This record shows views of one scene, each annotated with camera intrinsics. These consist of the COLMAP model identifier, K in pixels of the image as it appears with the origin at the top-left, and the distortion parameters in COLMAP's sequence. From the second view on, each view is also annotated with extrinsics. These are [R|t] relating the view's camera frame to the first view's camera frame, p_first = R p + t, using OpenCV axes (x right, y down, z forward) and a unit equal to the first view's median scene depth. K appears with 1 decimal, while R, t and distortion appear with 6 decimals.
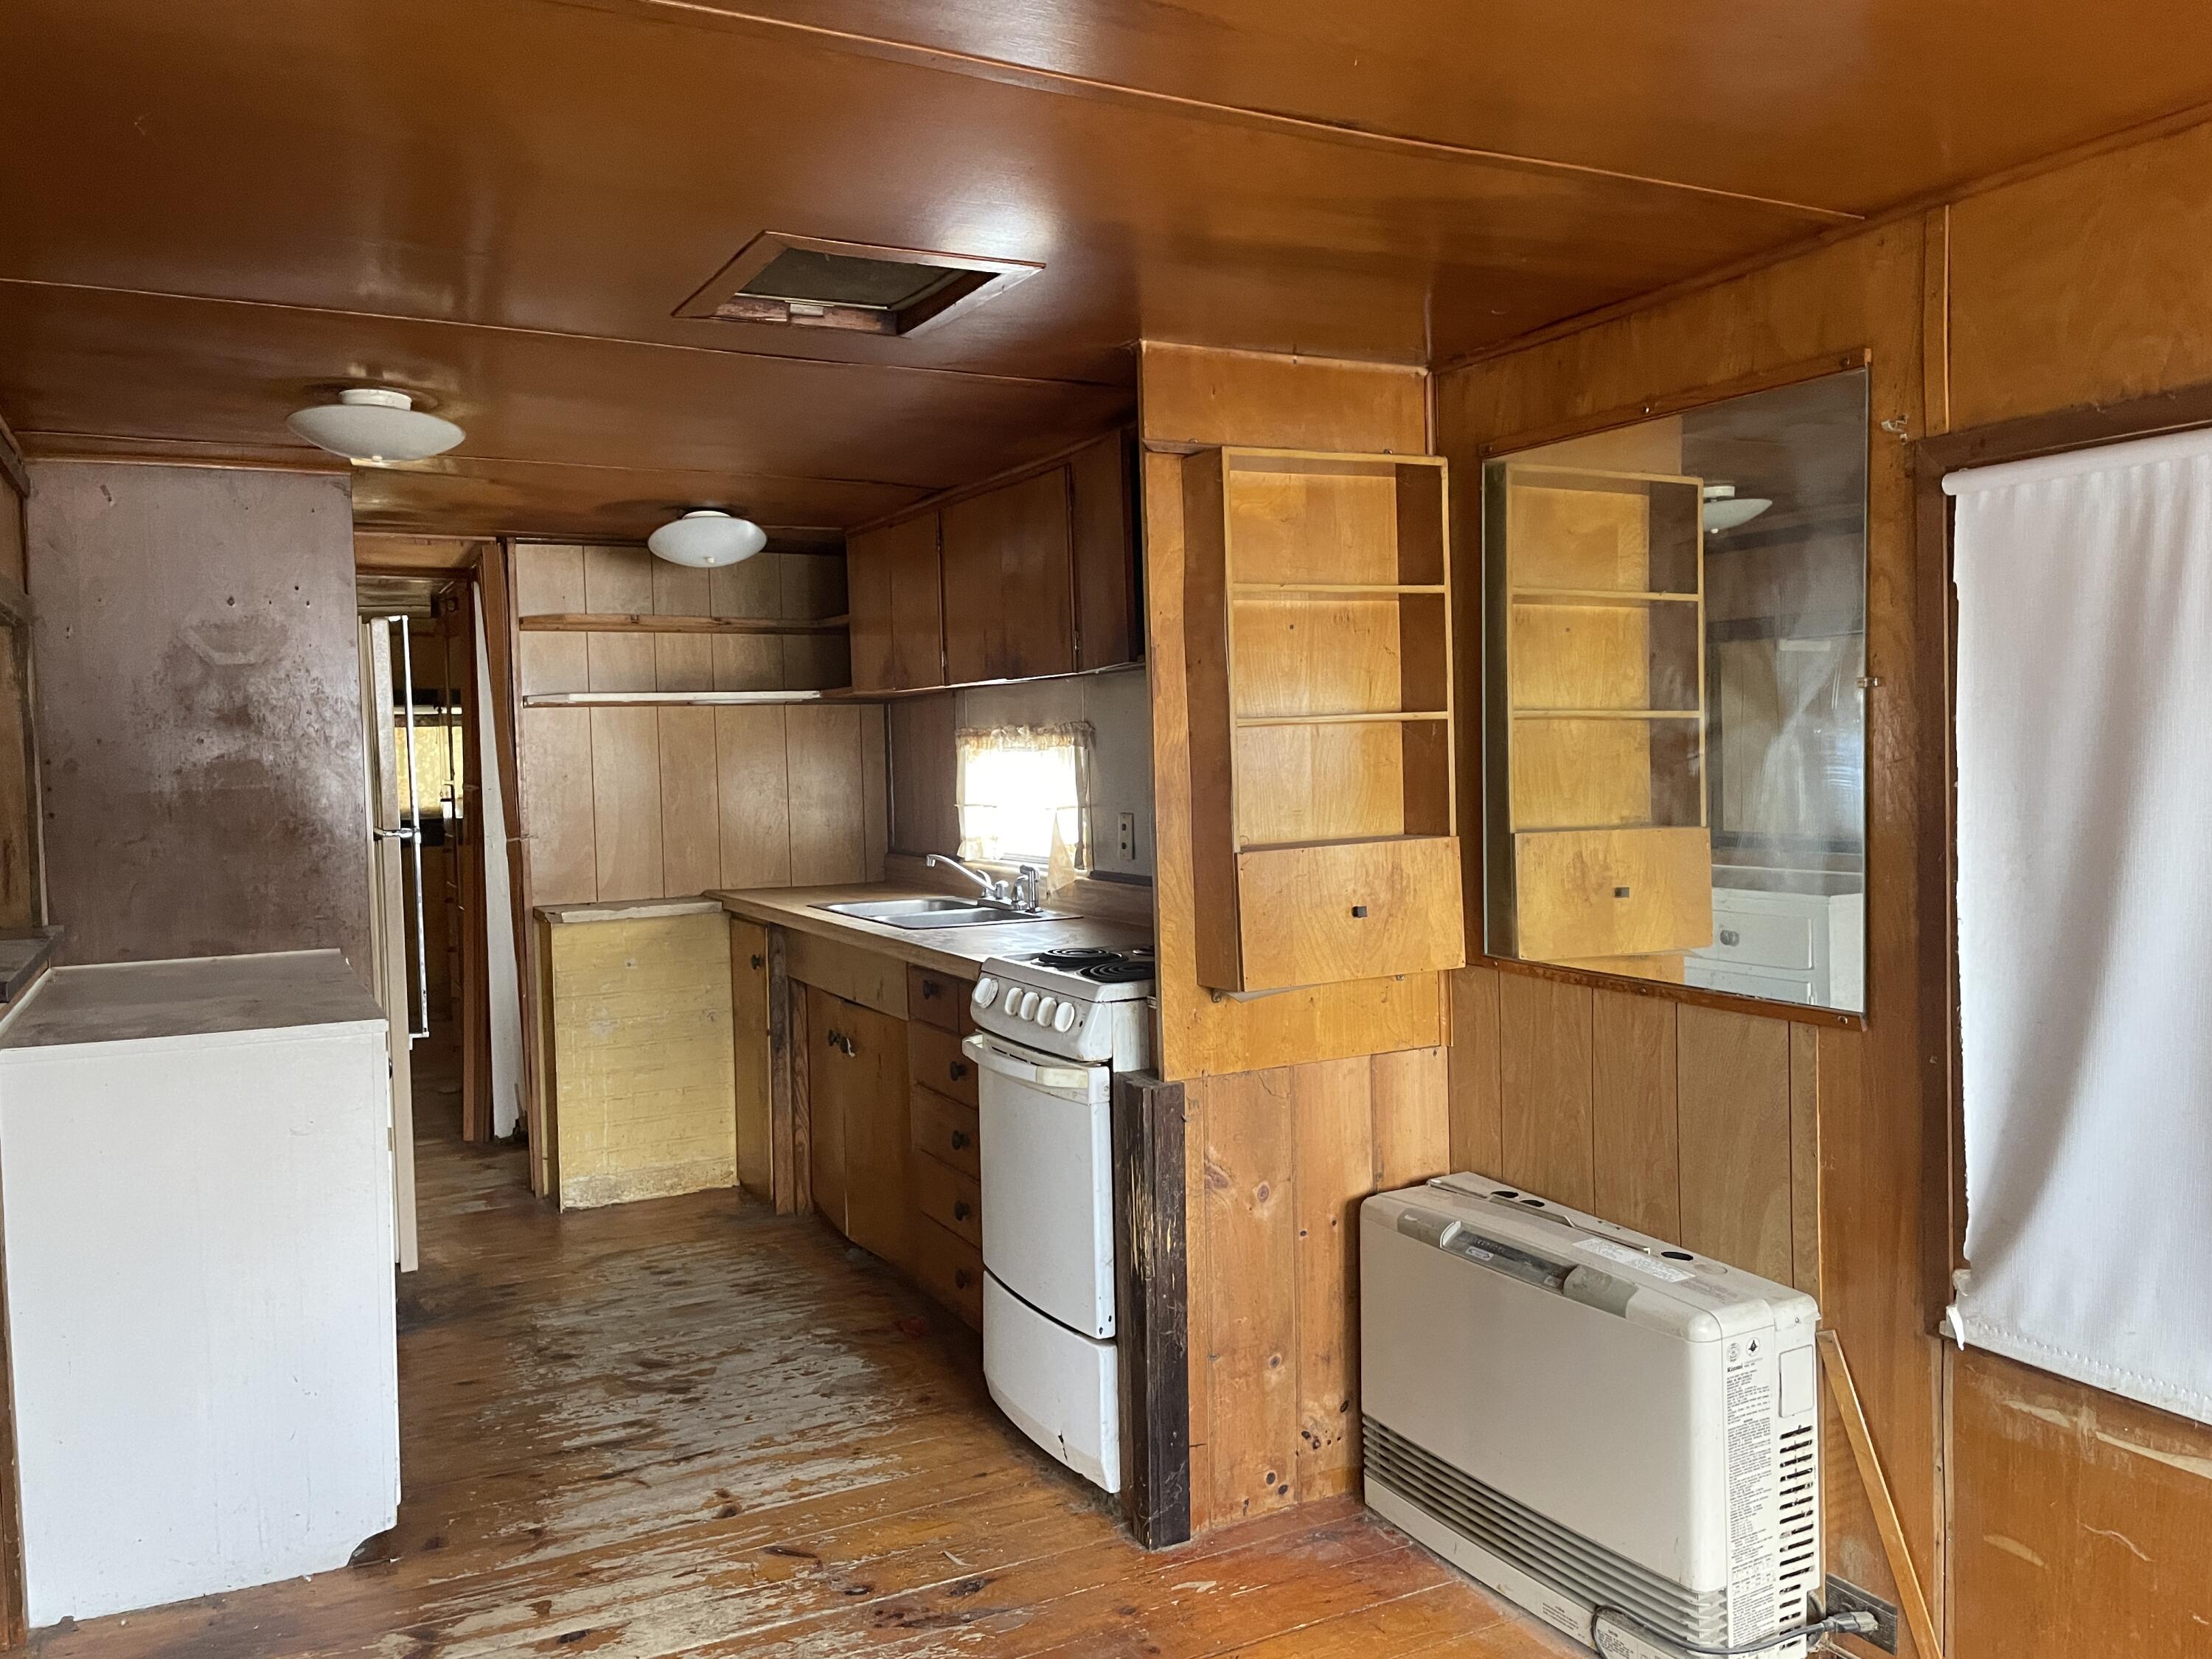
lens RADIAL K [[1665.7, 0, 1105.1], [0, 1665.7, 812.2], [0, 0, 1]] dist [0.094118, -0.136848]
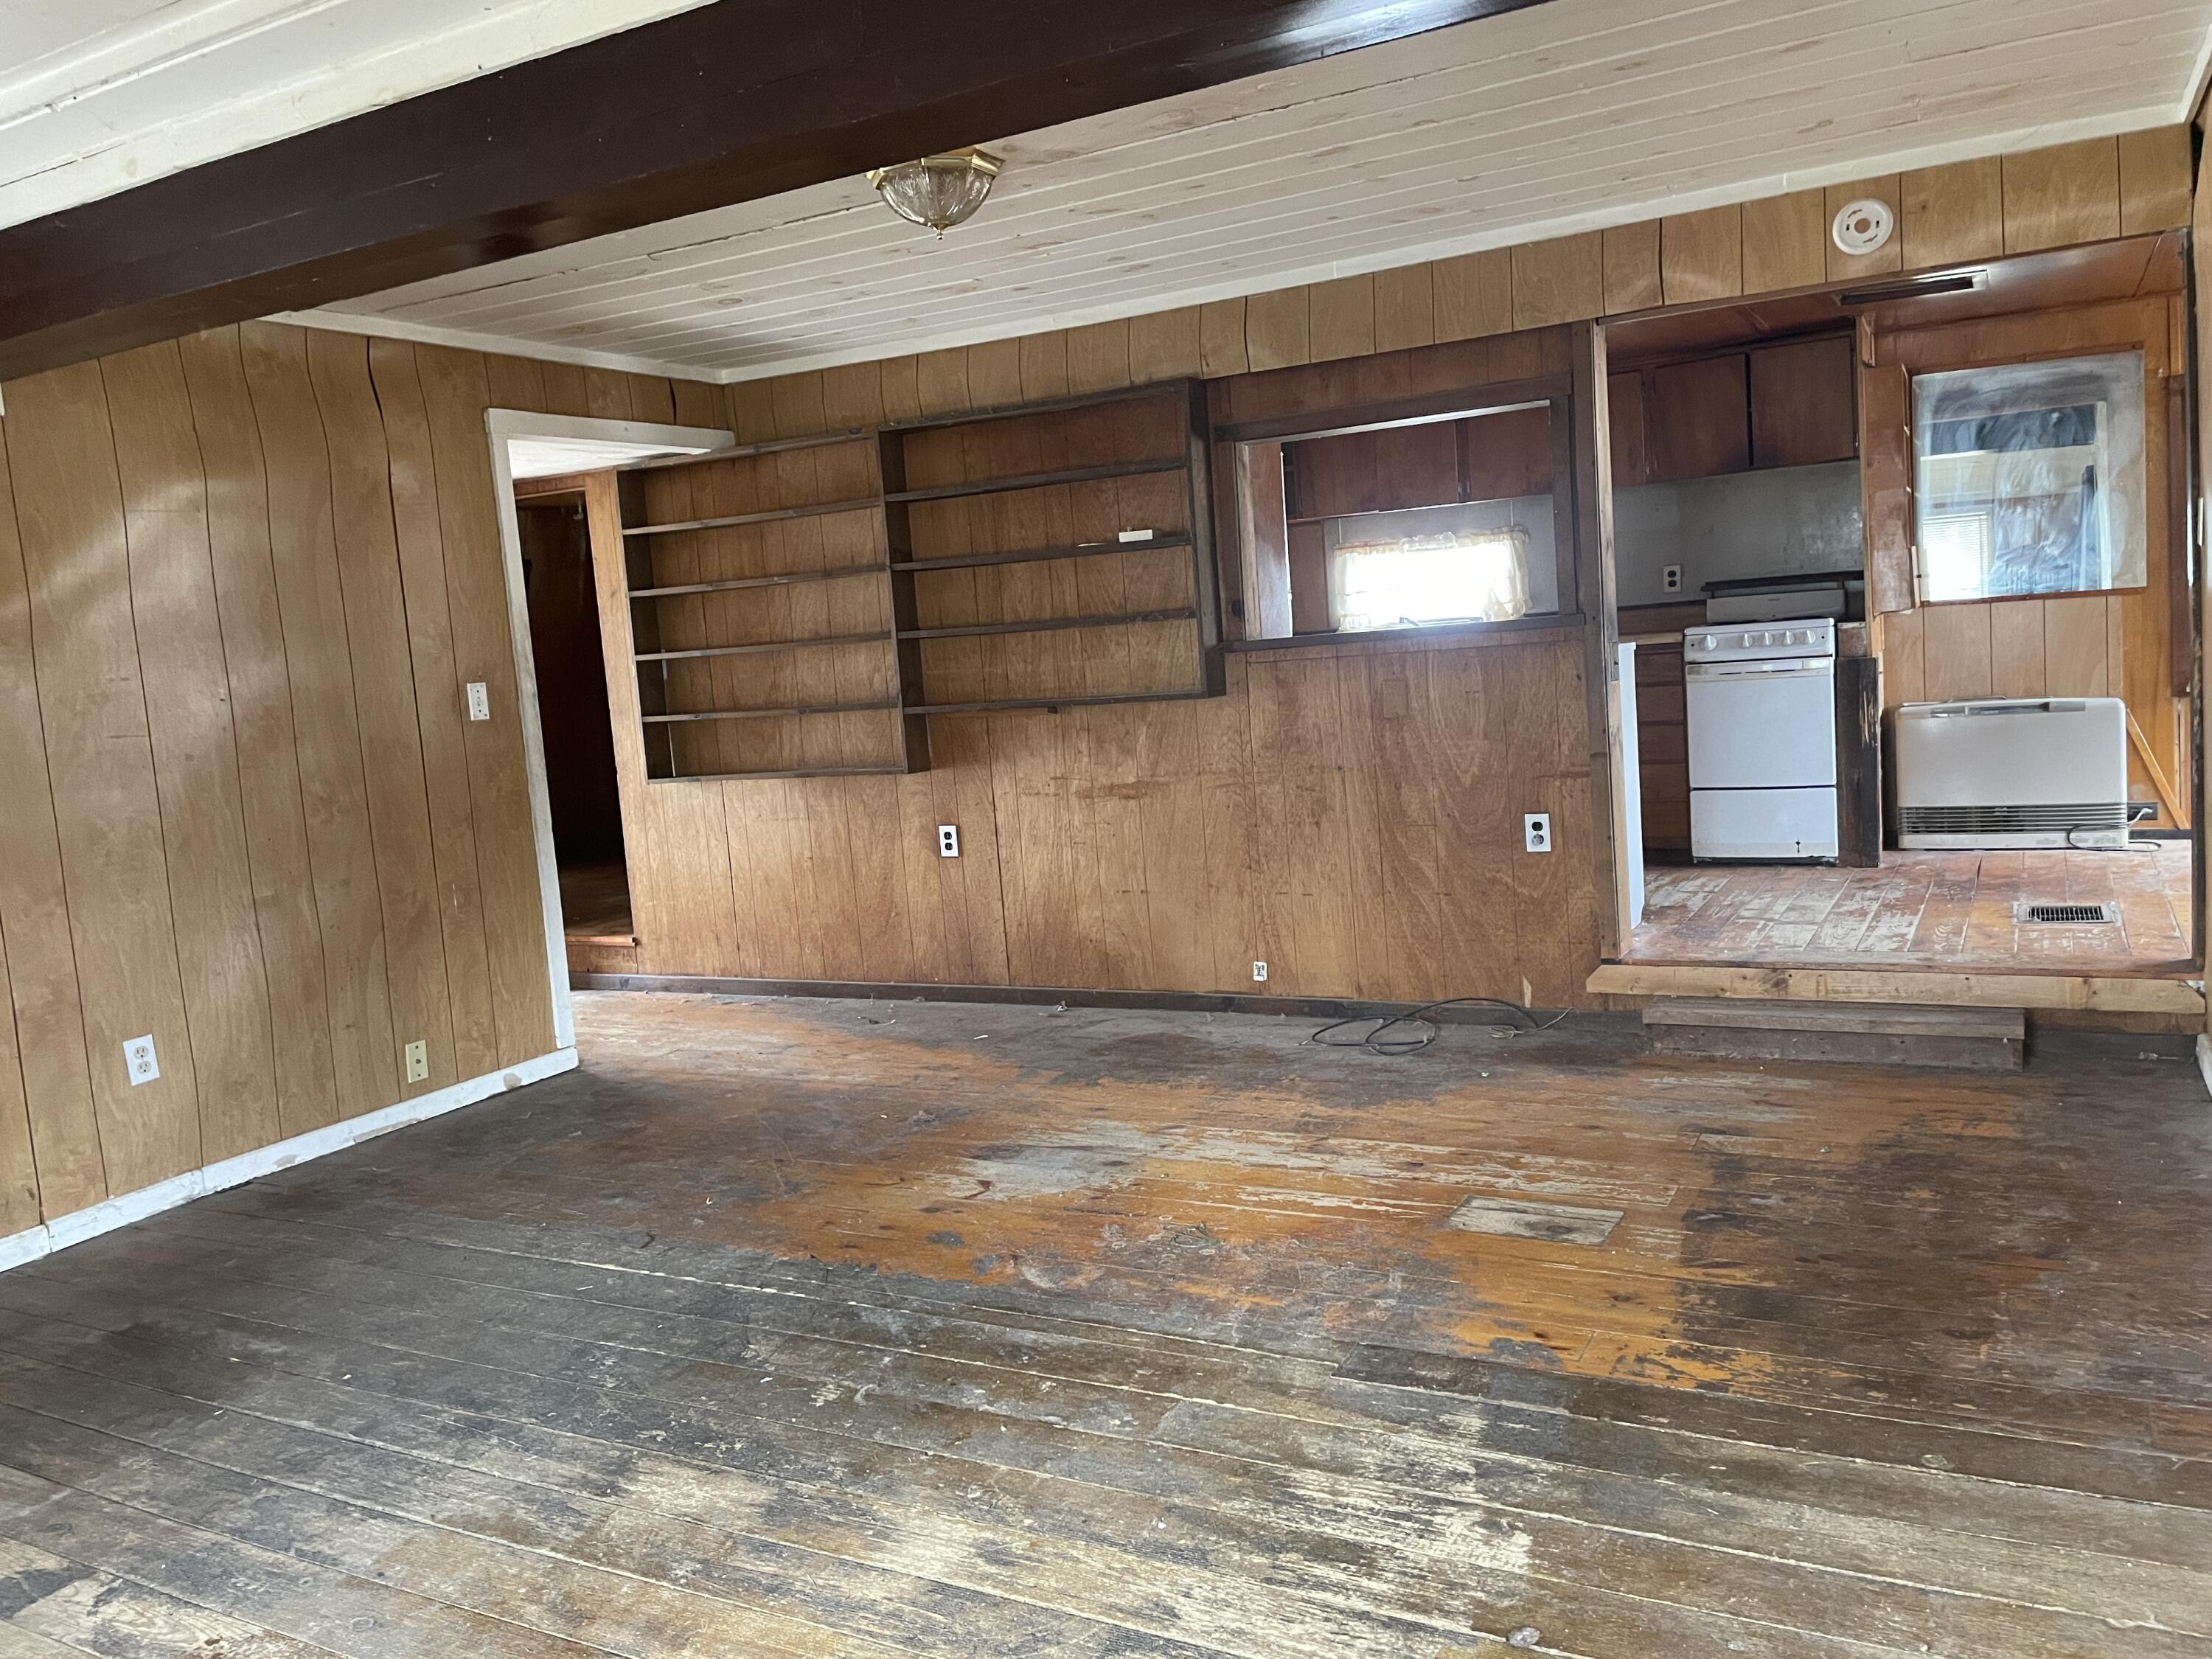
lens RADIAL K [[1665.7, 0, 1105.1], [0, 1665.7, 812.2], [0, 0, 1]] dist [0.094118, -0.136848]
pose [[0.818375, -0.091631, 0.567332, -2.208701], [0.074214, 0.995791, 0.053780, 0.184737], [-0.569872, -0.001908, 0.821731, -0.257038]]
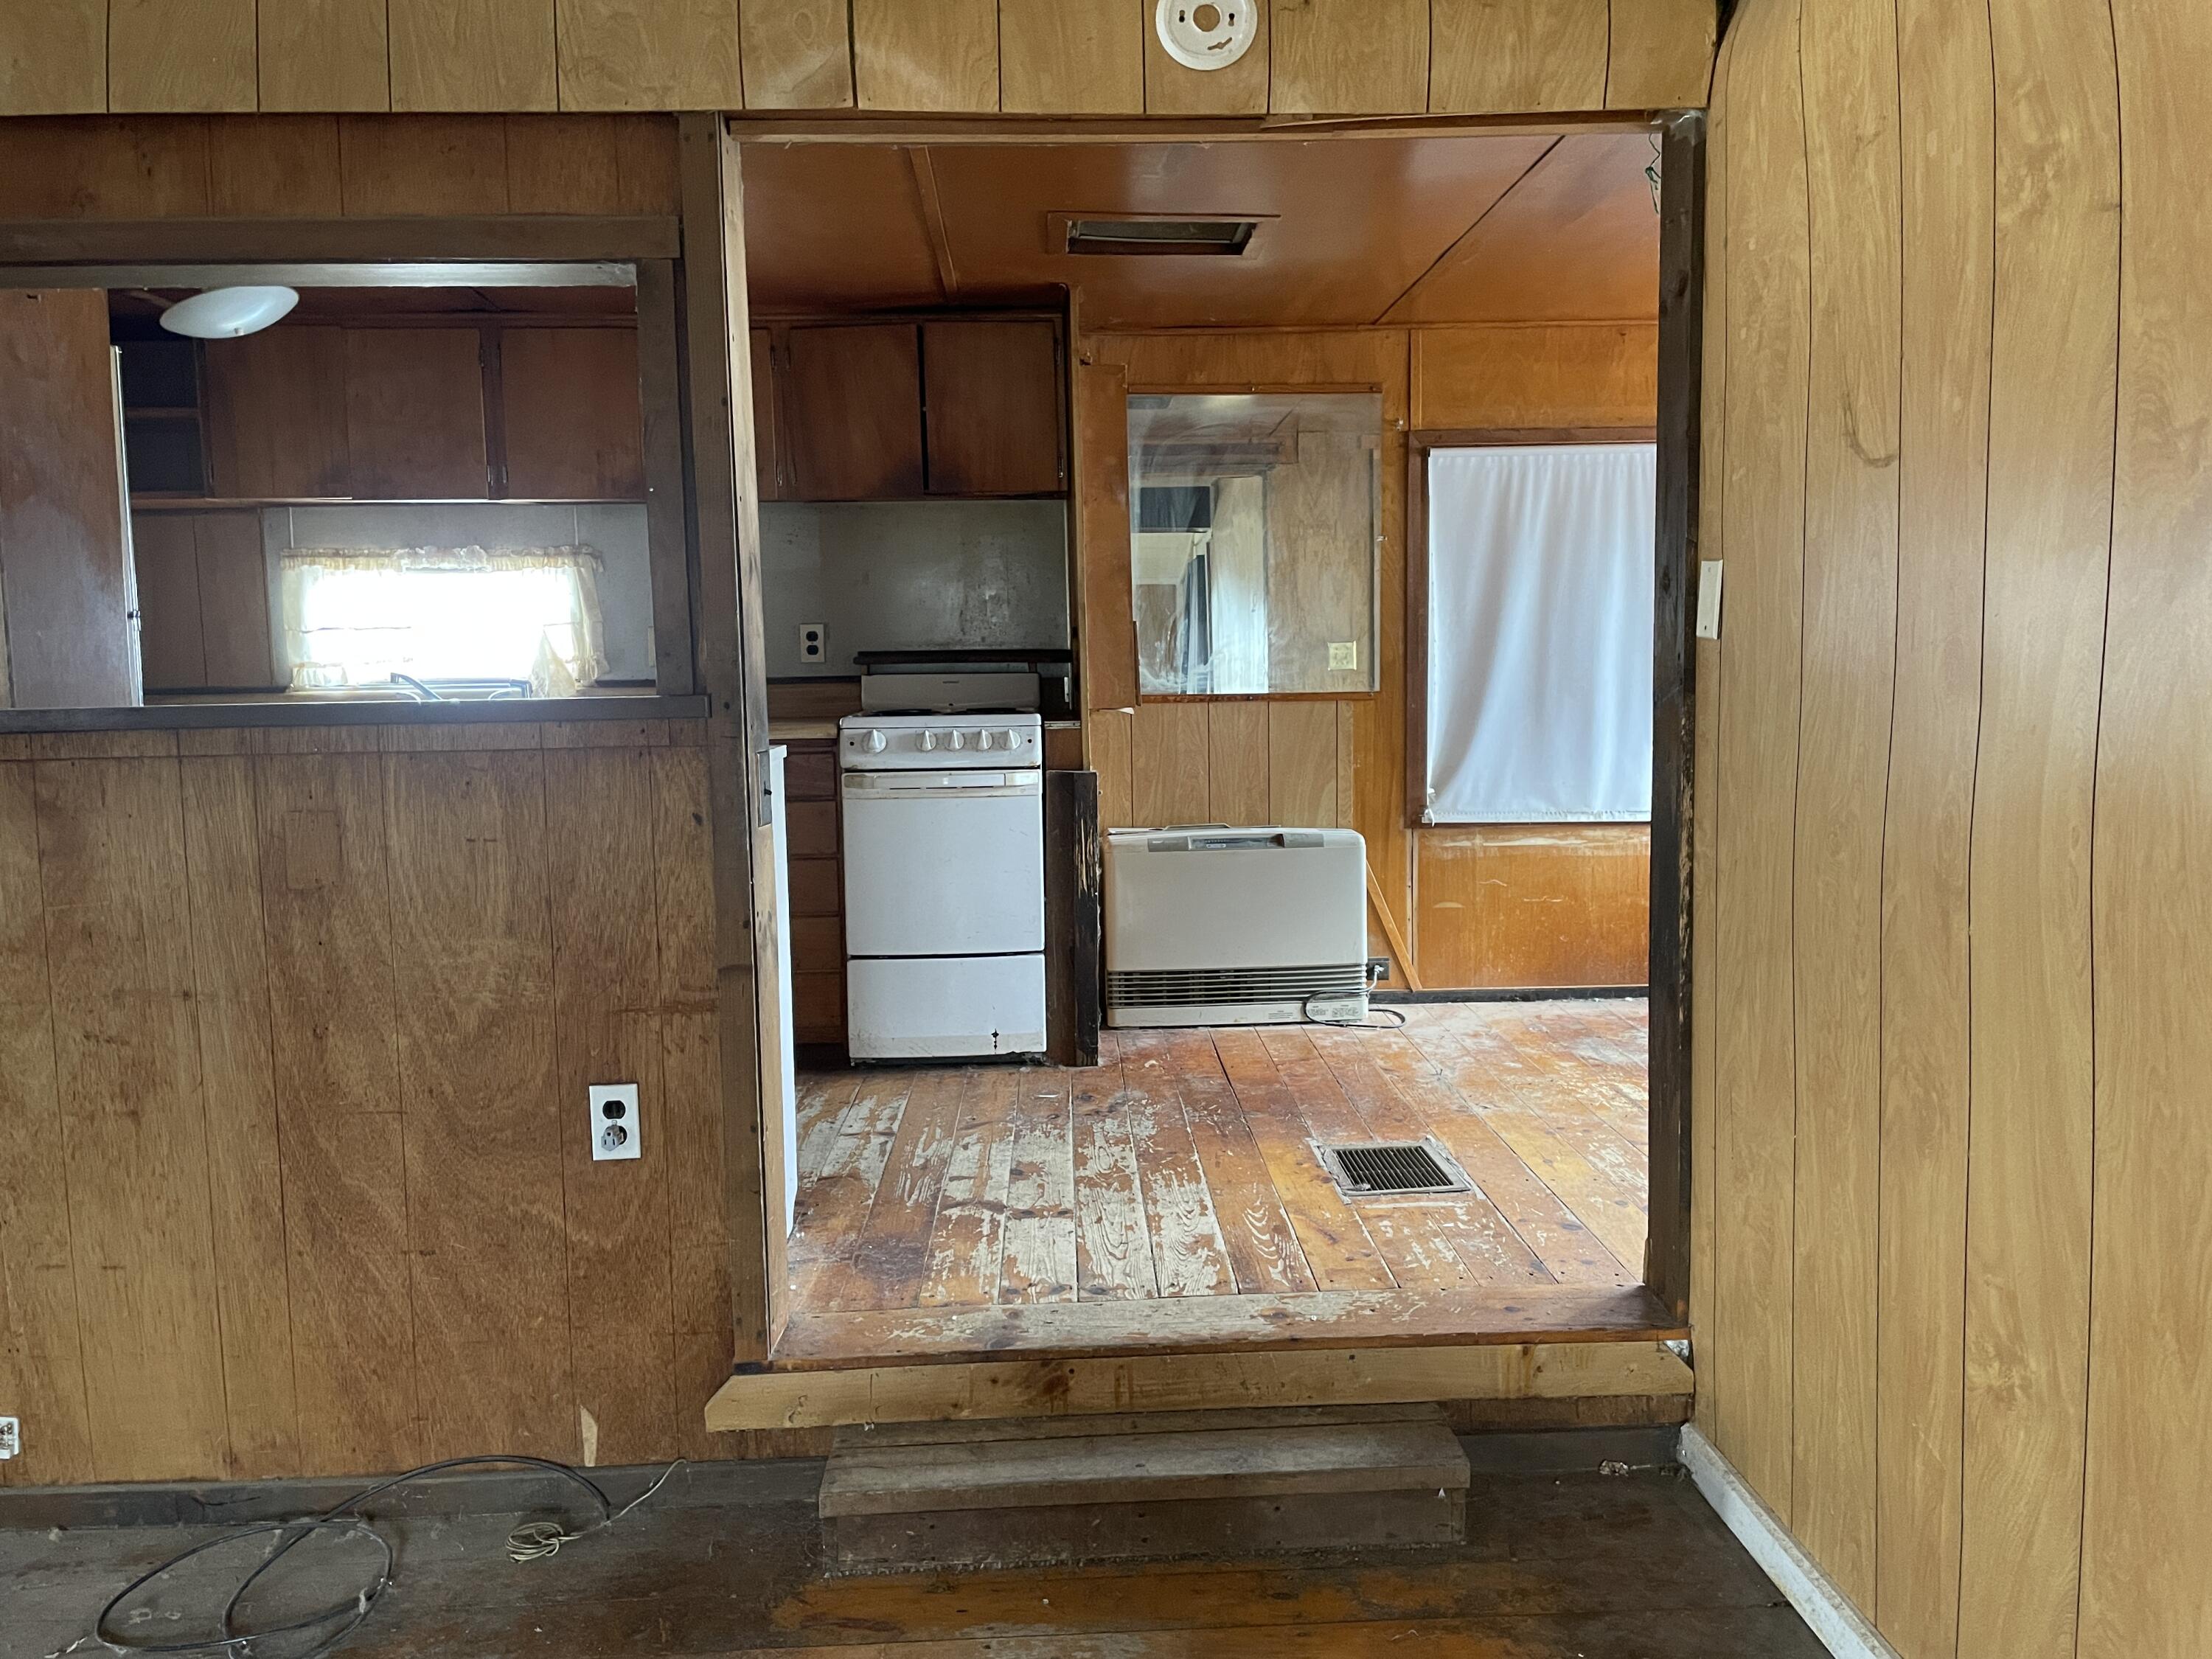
lens RADIAL K [[1665.7, 0, 1105.1], [0, 1665.7, 812.2], [0, 0, 1]] dist [0.094118, -0.136848]
pose [[0.414802, -0.063925, 0.907663, -1.473383], [0.043098, 0.997790, 0.050577, 0.133017], [-0.908890, 0.018139, 0.416640, 0.368545]]
